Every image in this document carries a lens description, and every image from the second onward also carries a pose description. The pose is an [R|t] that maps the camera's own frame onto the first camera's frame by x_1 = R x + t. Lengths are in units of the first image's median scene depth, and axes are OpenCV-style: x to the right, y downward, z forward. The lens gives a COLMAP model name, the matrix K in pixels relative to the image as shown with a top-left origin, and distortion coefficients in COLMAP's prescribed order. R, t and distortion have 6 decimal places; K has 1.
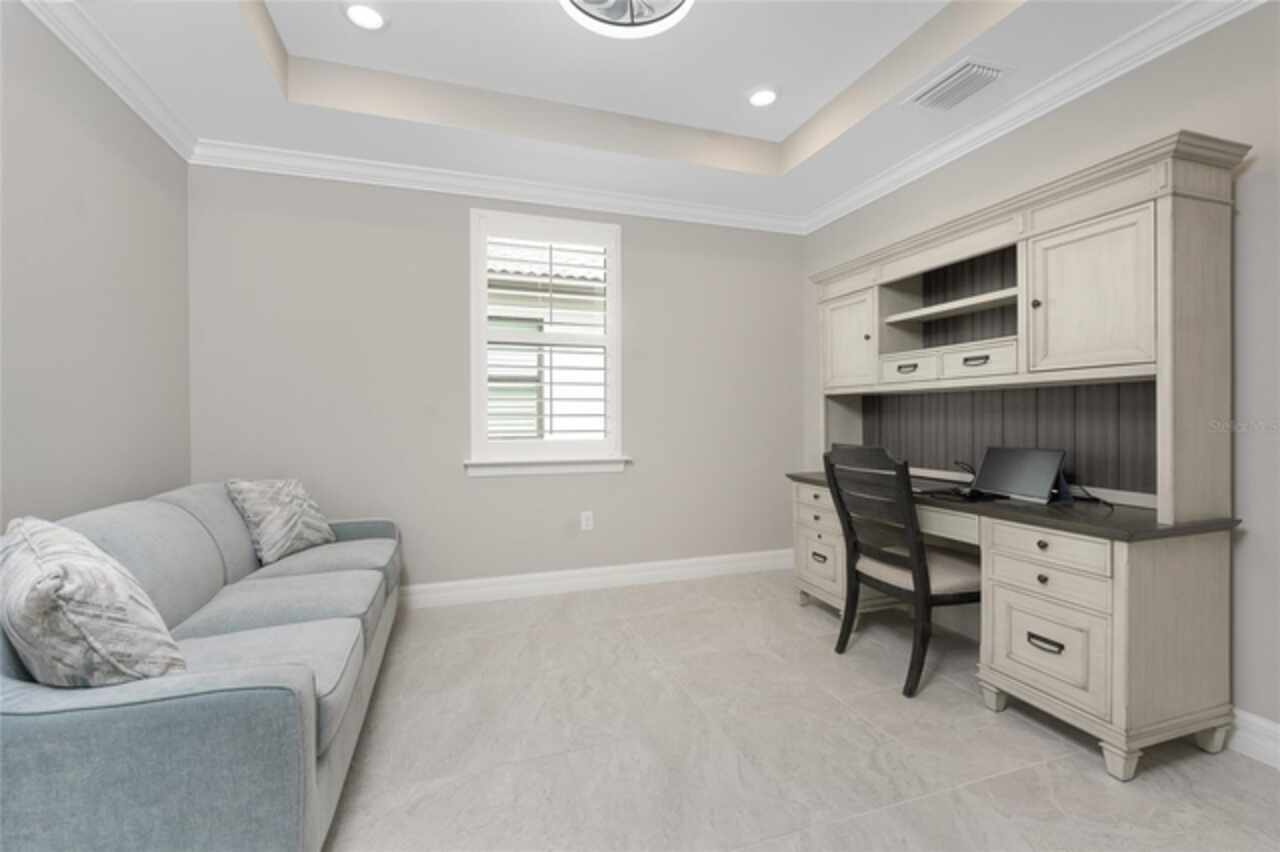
lens RADIAL K [[558.1, 0, 641.1], [0, 558.1, 418.2], [0, 0, 1]] dist [0.000472, -0.000070]
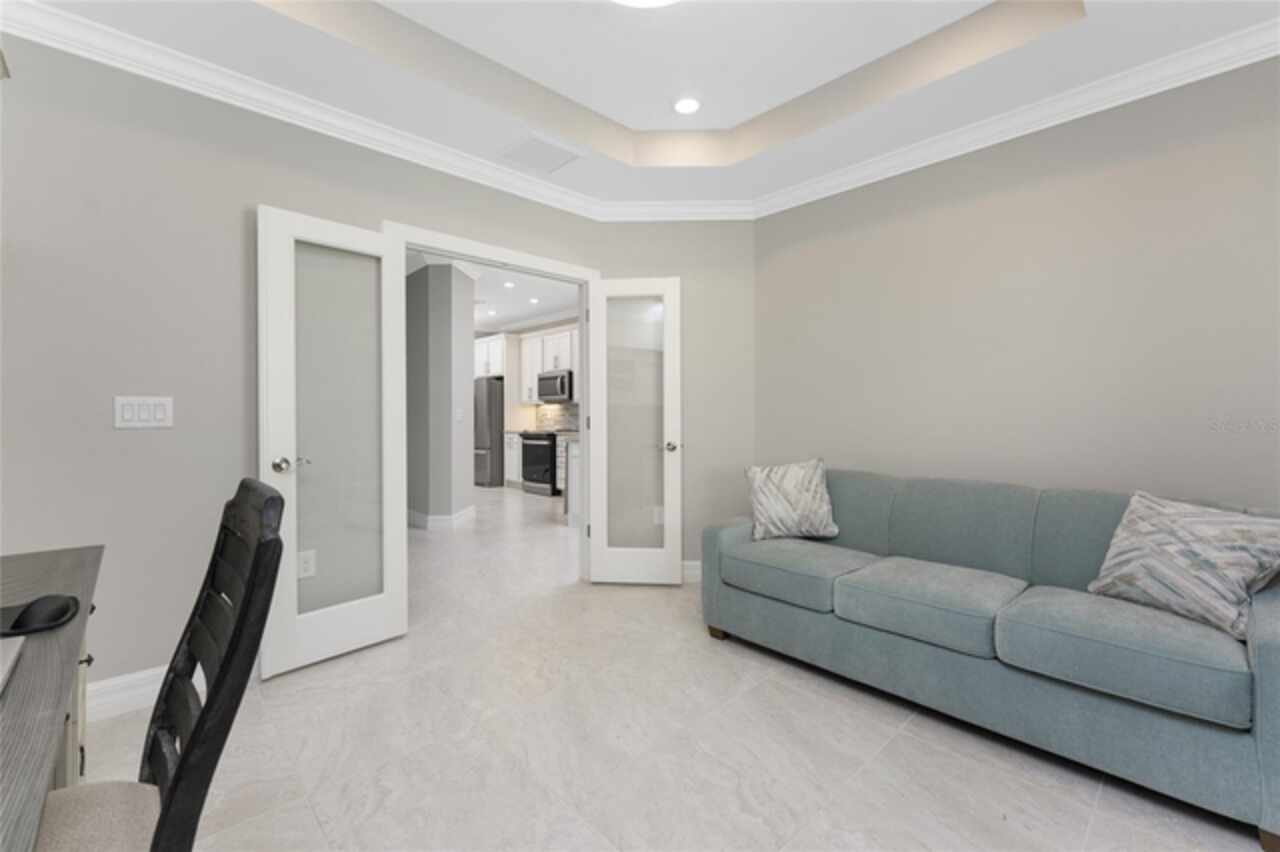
lens RADIAL K [[558.1, 0, 639.0], [0, 558.1, 417.3], [0, 0, 1]] dist [0.000472, -0.000070]
pose [[-0.917577, 0.012842, -0.397350, 0.339771], [0.006461, 0.999828, 0.017392, -0.024499], [0.397504, 0.013391, -0.917503, 1.769604]]
